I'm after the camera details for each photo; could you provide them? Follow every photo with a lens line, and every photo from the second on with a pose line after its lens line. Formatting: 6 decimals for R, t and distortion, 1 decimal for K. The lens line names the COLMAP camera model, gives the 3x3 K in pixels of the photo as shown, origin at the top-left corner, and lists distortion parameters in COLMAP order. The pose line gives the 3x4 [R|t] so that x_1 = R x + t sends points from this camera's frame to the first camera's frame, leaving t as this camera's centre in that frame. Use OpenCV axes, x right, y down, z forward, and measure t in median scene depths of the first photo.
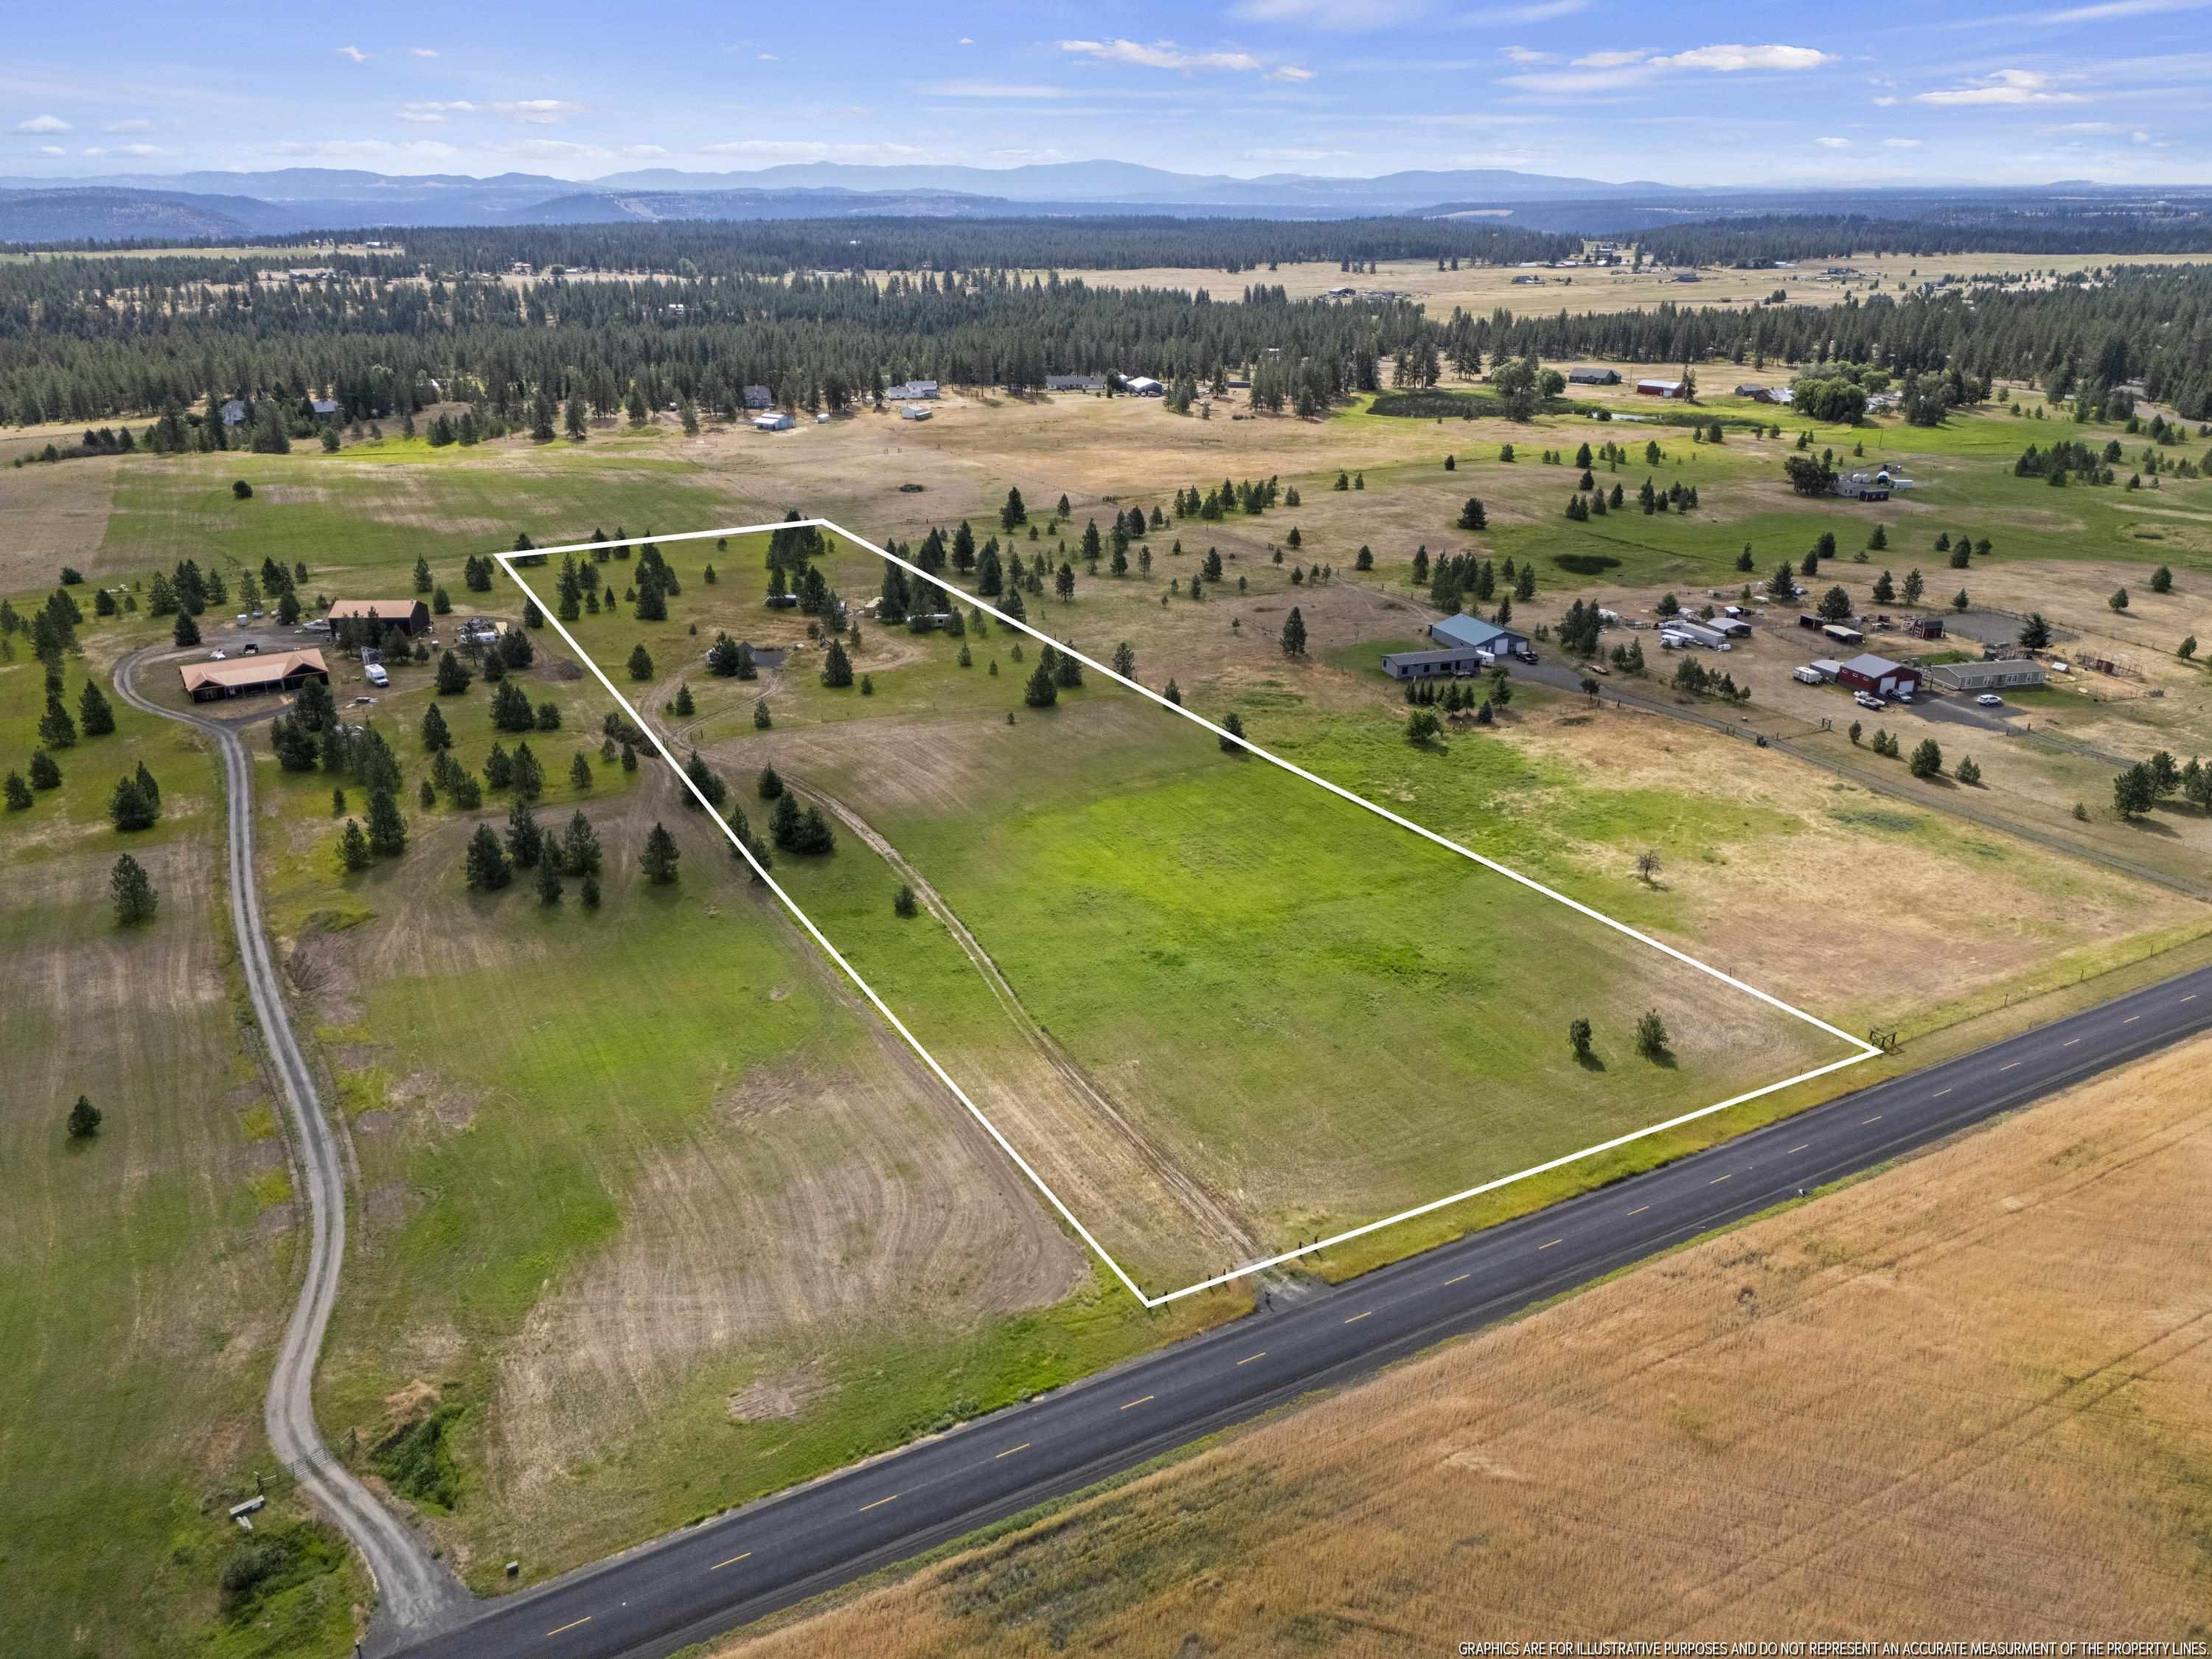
lens RADIAL K [[1587.7, 0, 1137.4], [0, 1587.7, 832.4], [0, 0, 1]] dist [0.050181, -0.002062]
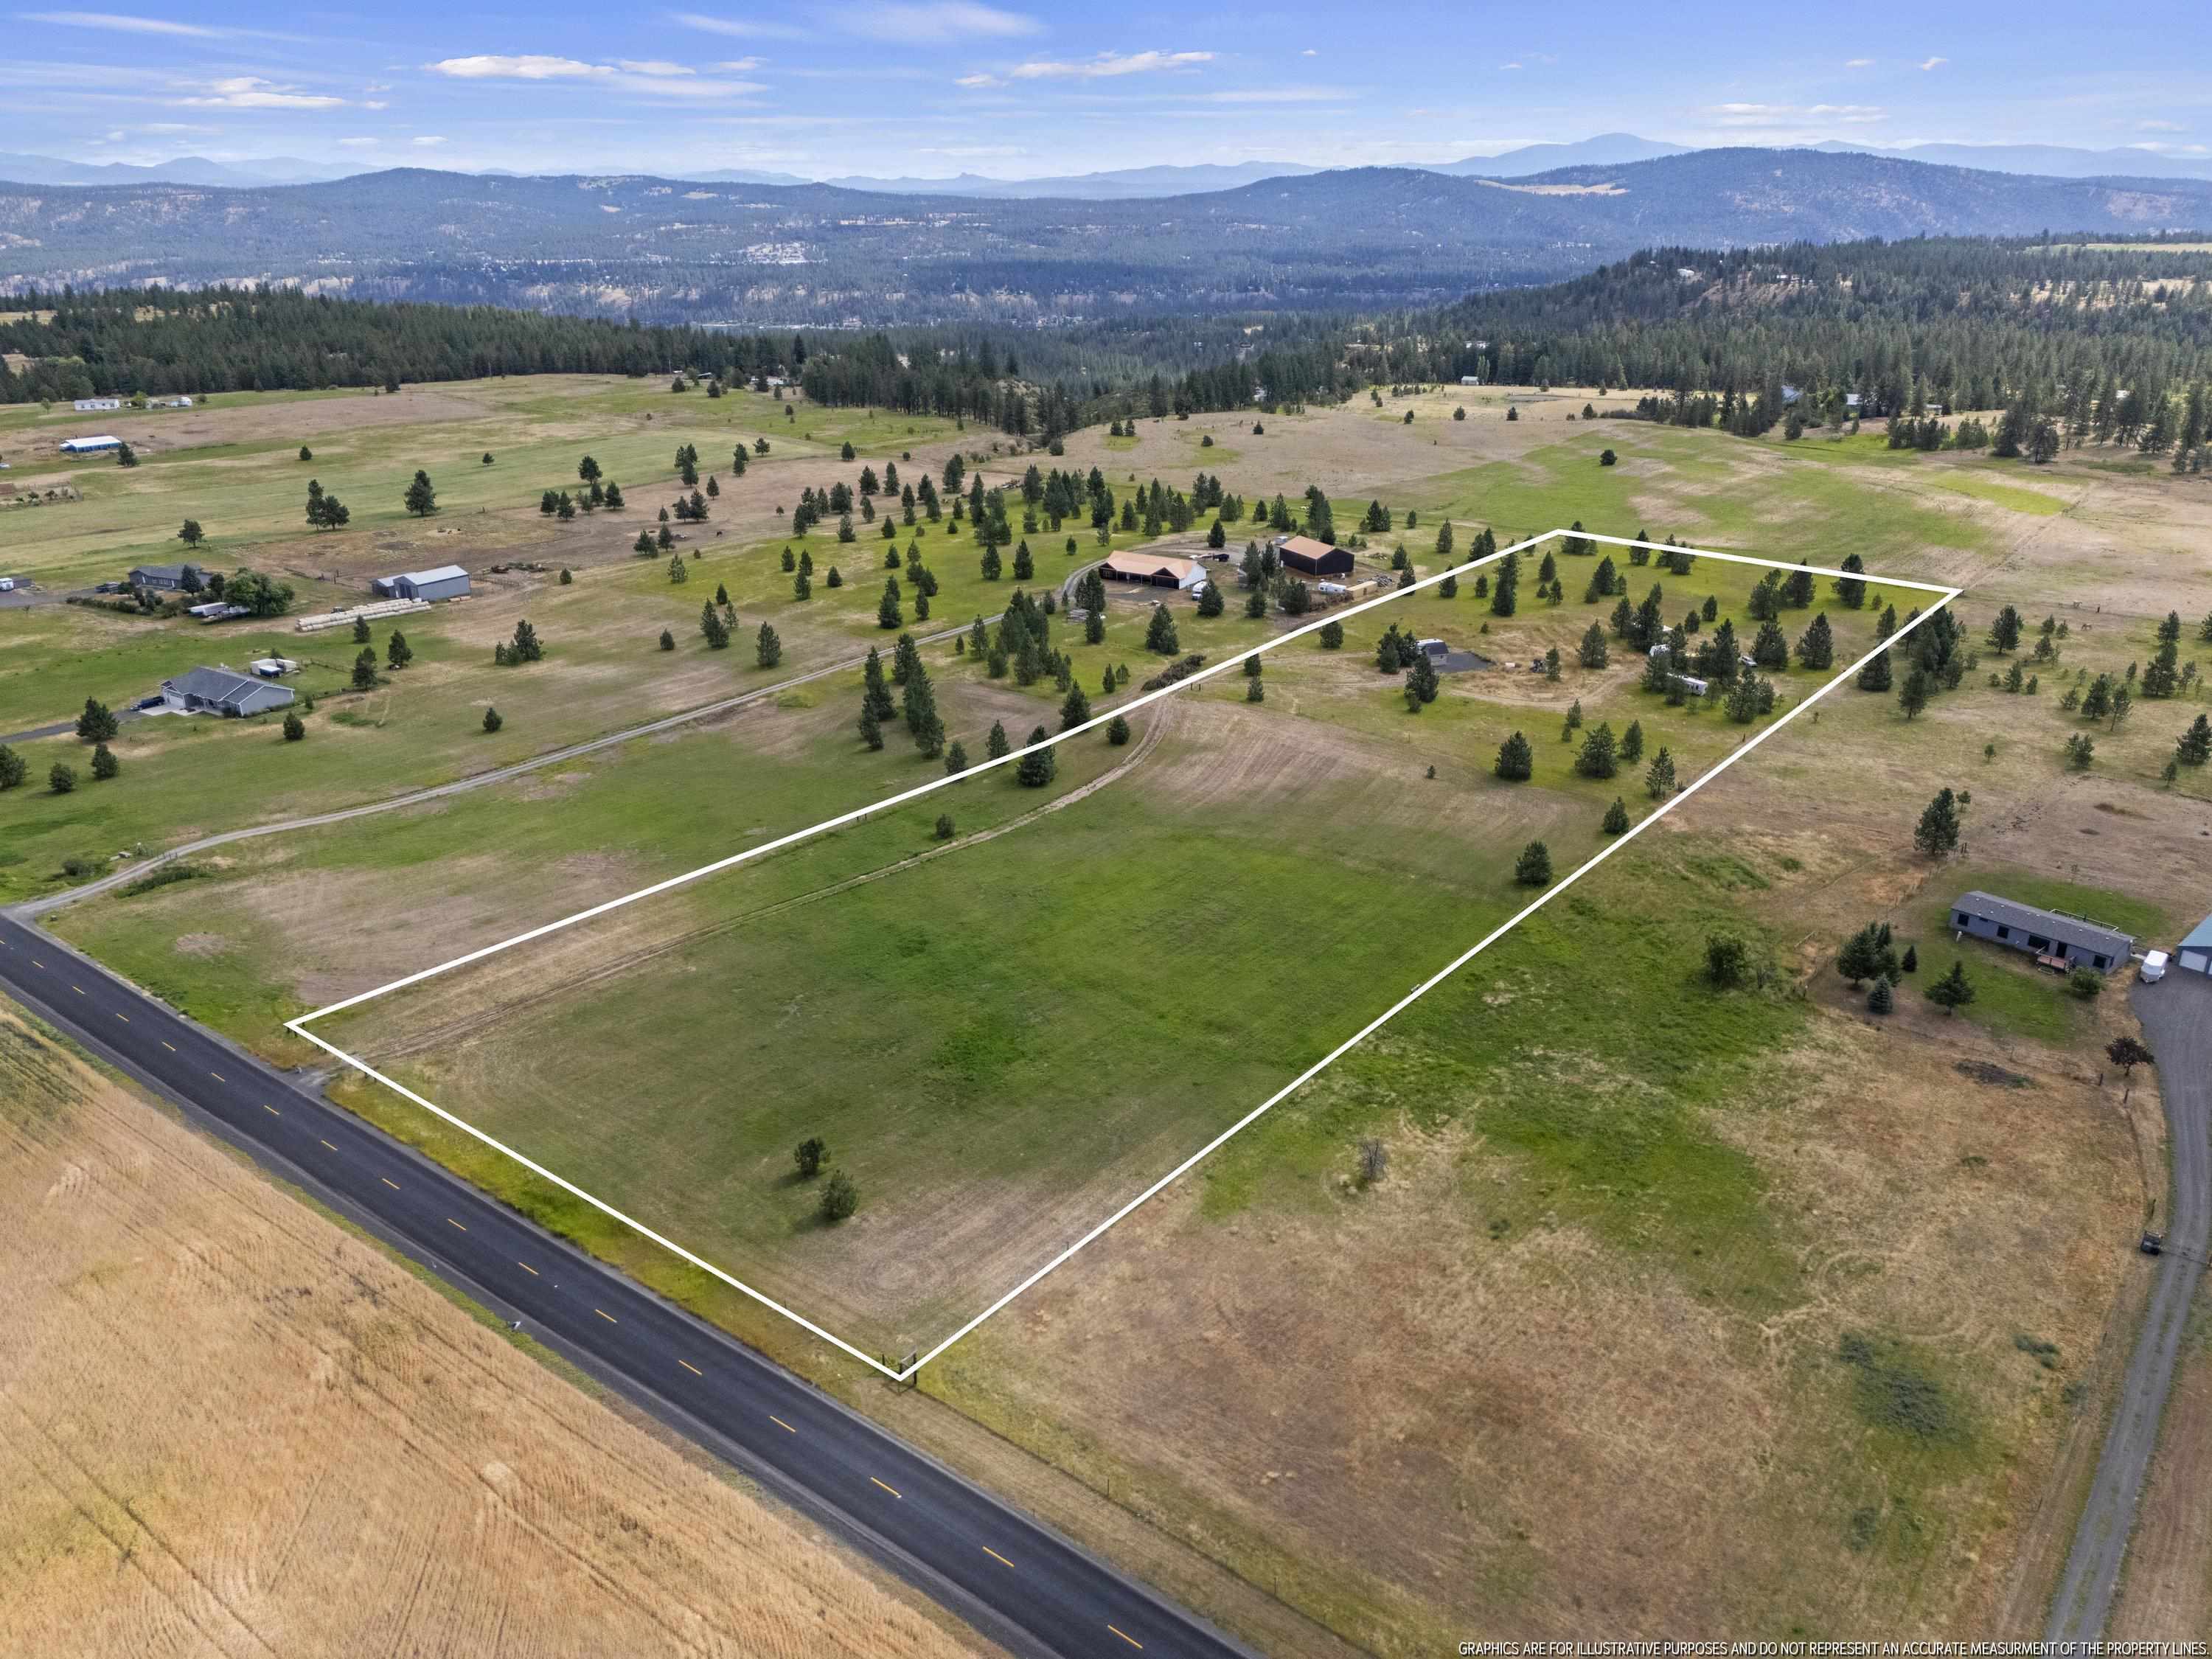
lens RADIAL K [[1587.7, 0, 1137.4], [0, 1587.7, 832.4], [0, 0, 1]] dist [0.050181, -0.002062]
pose [[0.411714, 0.344601, -0.843648, 0.879904], [-0.338979, 0.917233, 0.209231, -0.241933], [0.845923, 0.199836, 0.494450, 0.570746]]
